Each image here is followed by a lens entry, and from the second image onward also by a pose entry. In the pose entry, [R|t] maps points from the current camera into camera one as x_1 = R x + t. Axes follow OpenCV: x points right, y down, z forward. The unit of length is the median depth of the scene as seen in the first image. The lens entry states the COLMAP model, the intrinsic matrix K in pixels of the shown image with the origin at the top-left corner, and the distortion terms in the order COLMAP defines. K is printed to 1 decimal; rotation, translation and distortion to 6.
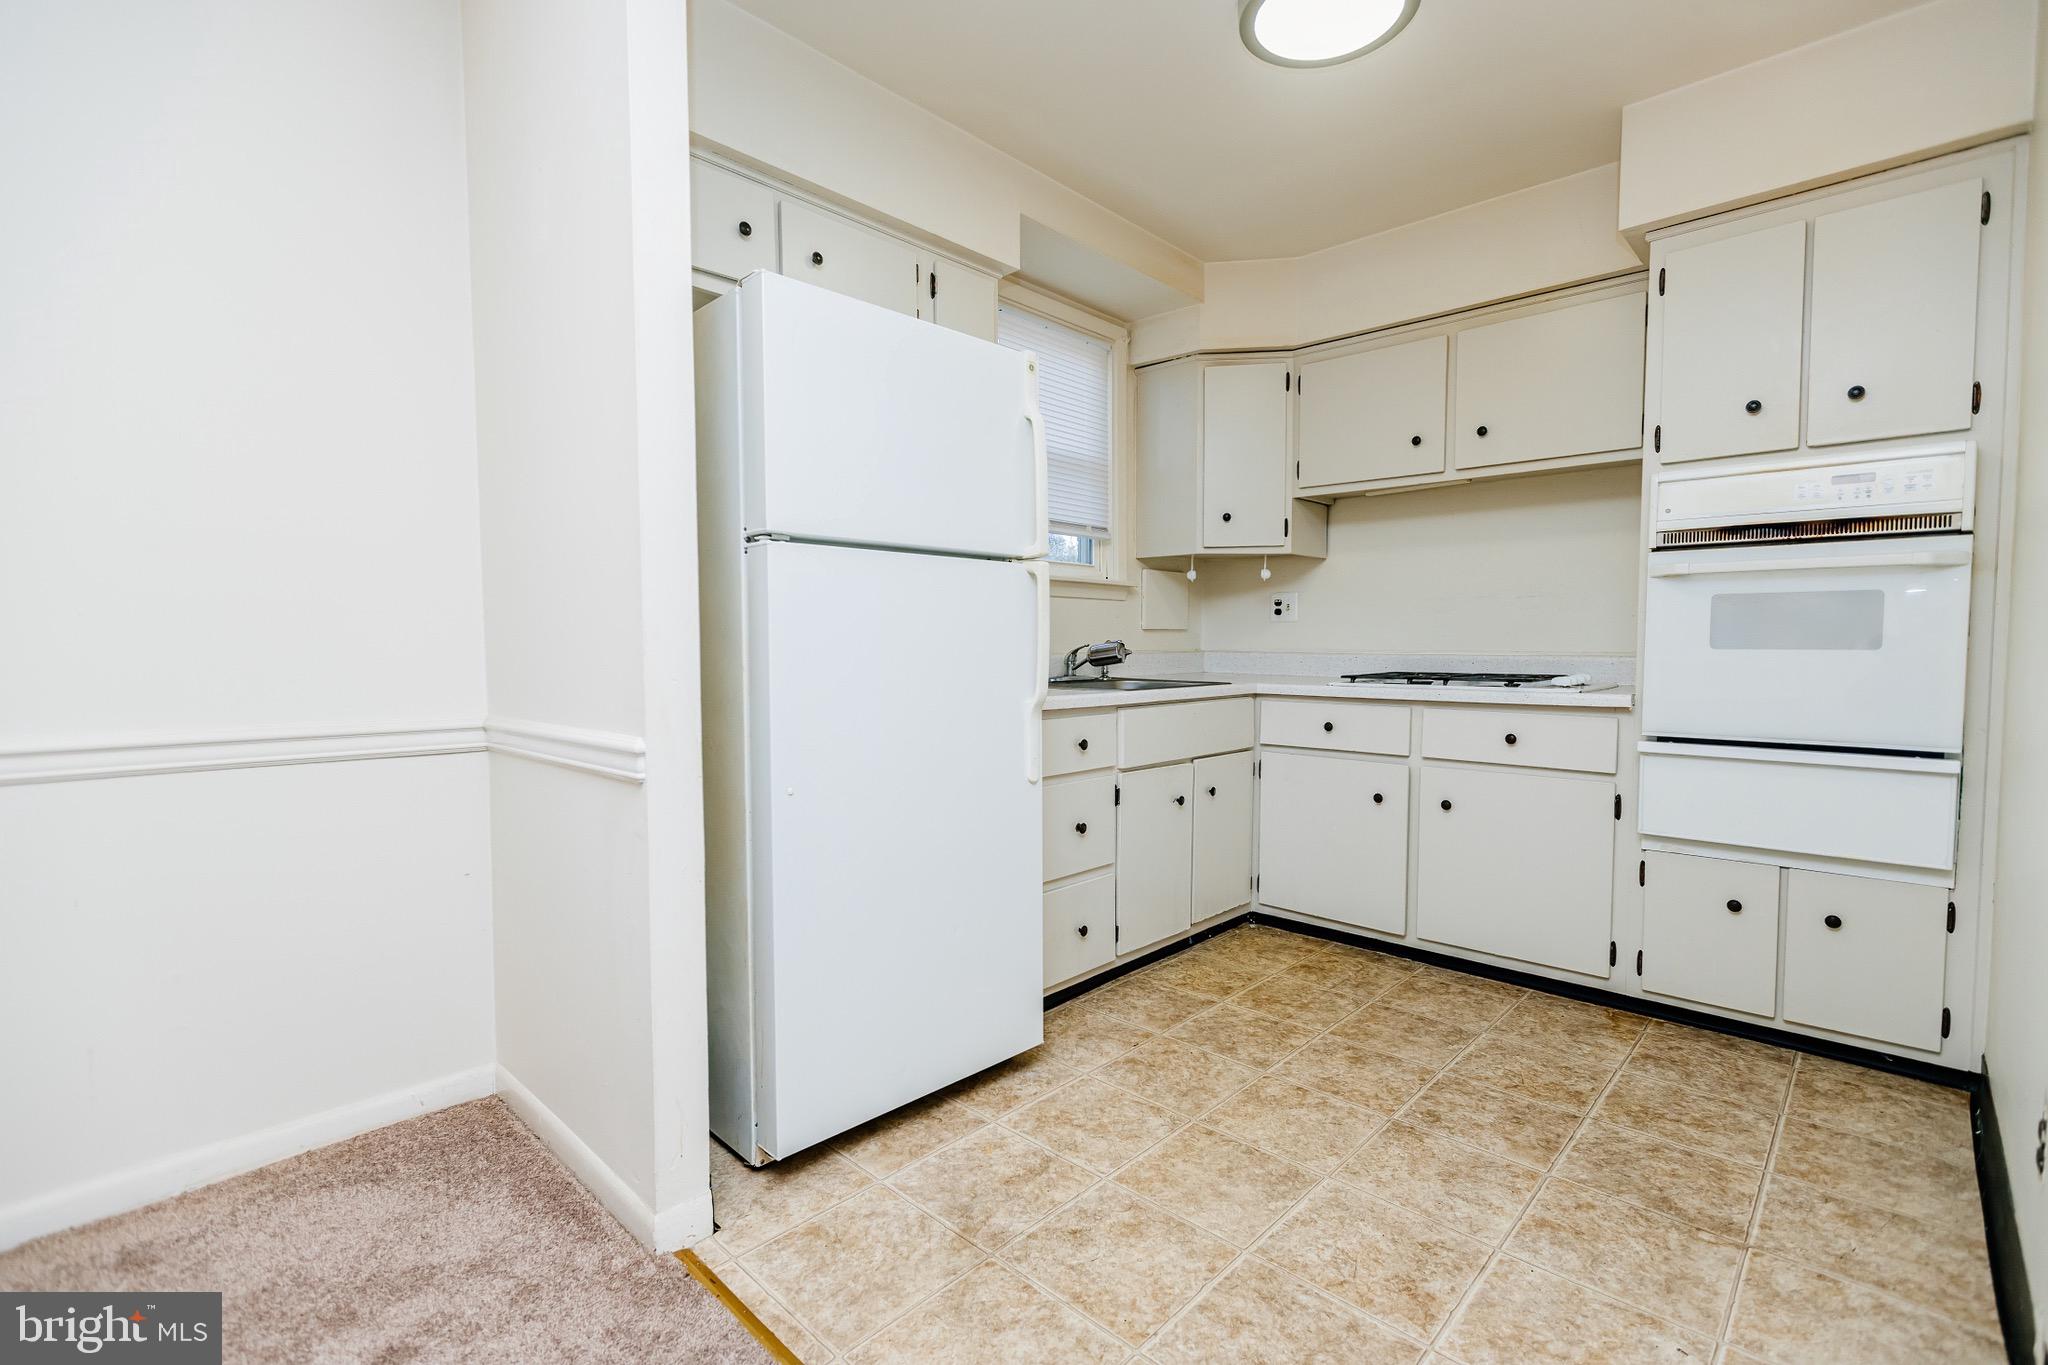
lens RADIAL K [[908.4, 0, 1020.1], [0, 908.4, 683.9], [0, 0, 1]] dist [-0.001131, 0.000399]
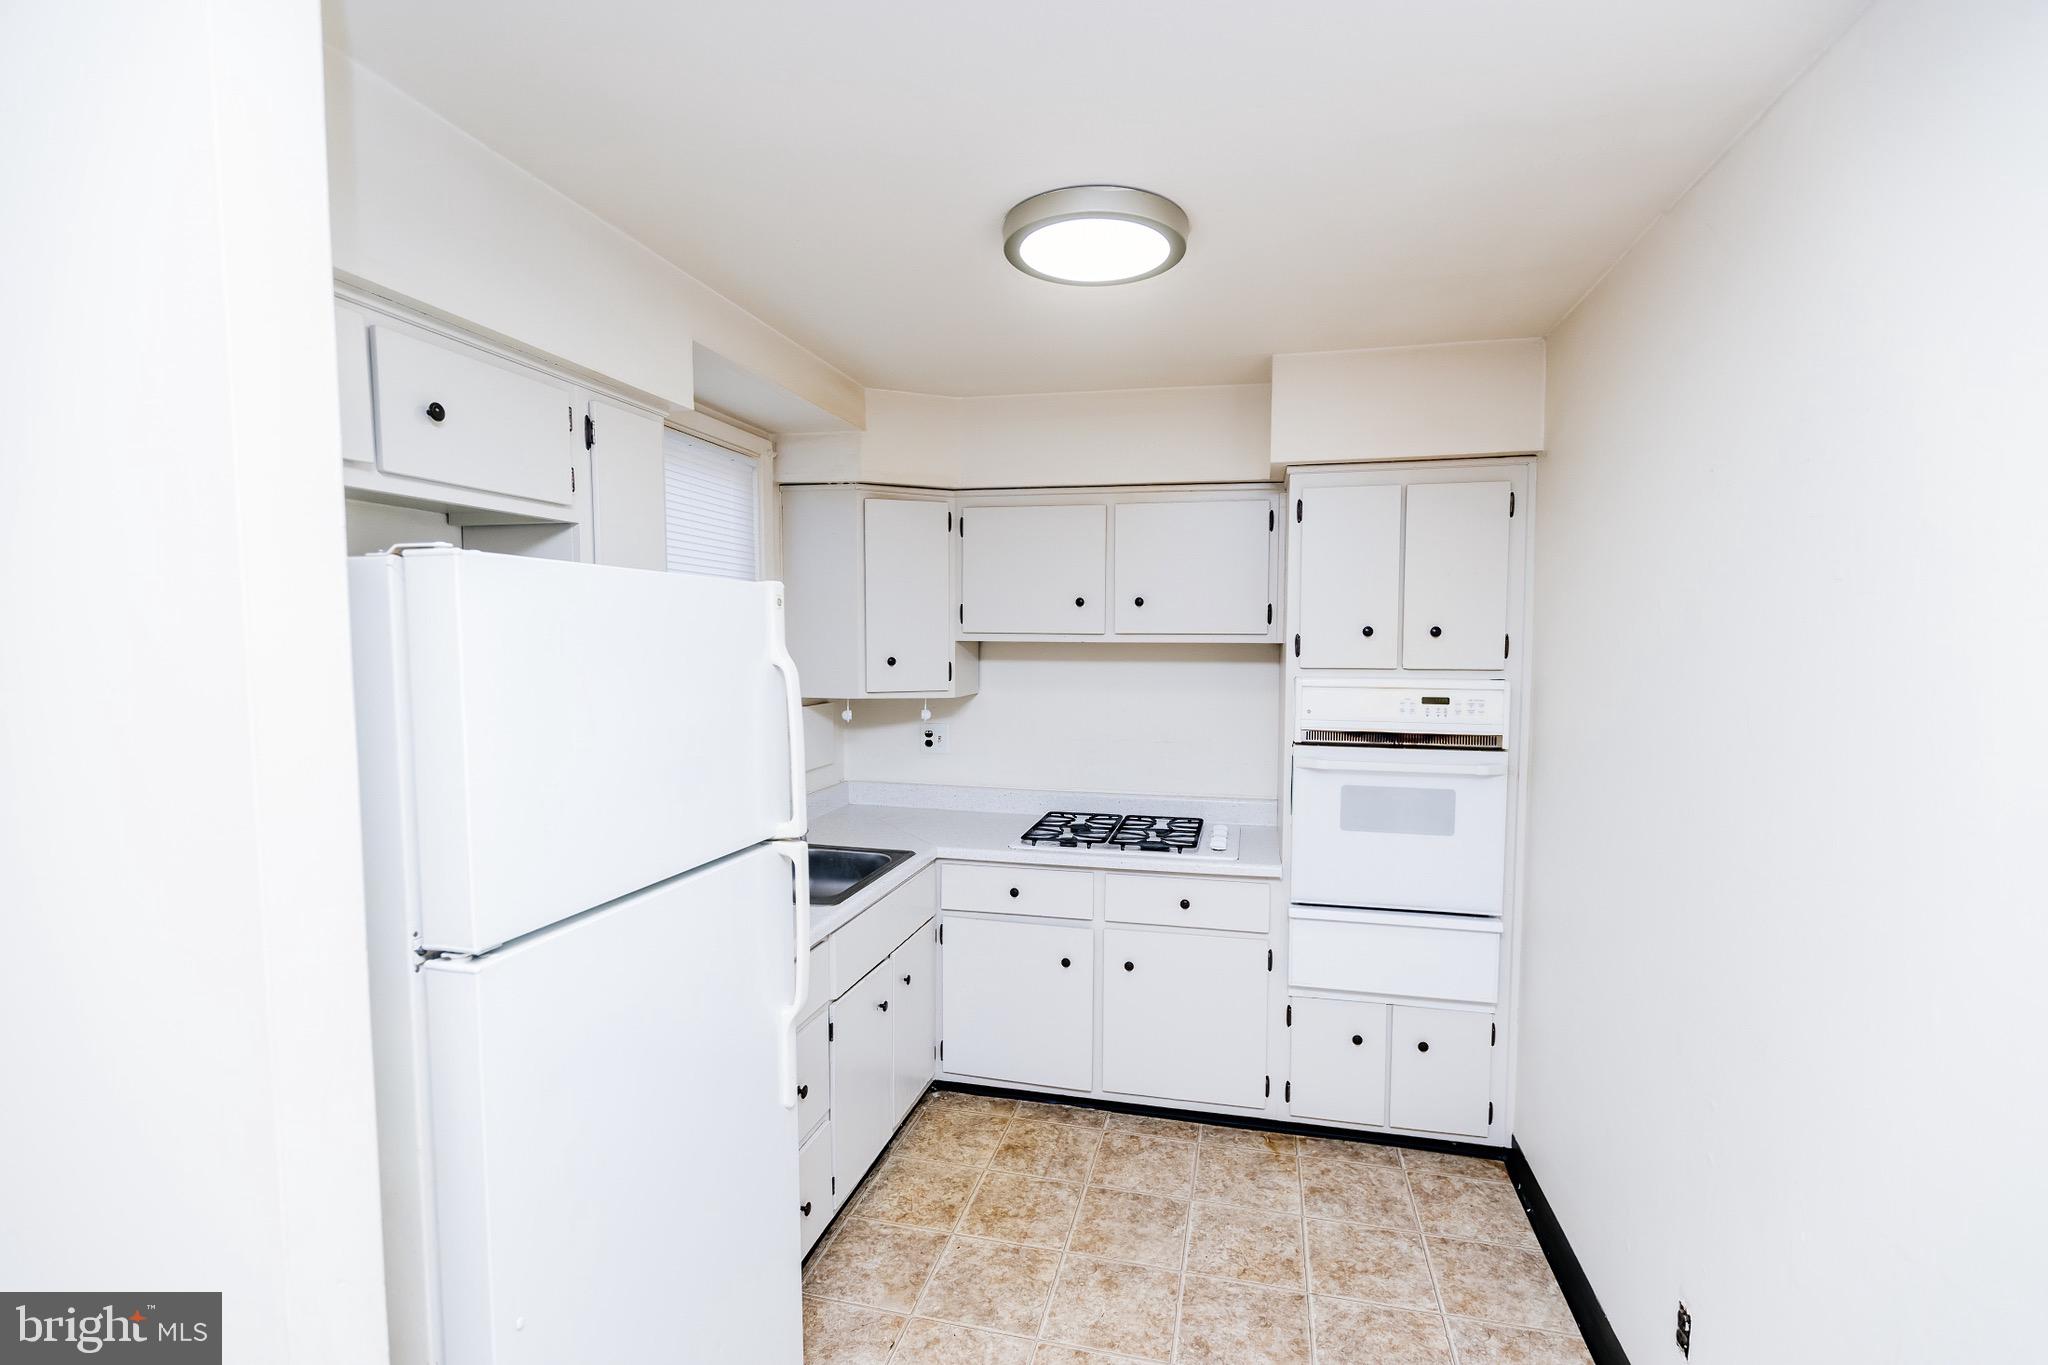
lens RADIAL K [[908.4, 0, 1020.1], [0, 908.4, 683.9], [0, 0, 1]] dist [-0.001131, 0.000399]
pose [[0.864235, -0.032194, 0.502057, -0.174635], [0.023527, 0.999445, 0.023589, -0.243891], [-0.502537, -0.008575, 0.864513, 0.169655]]
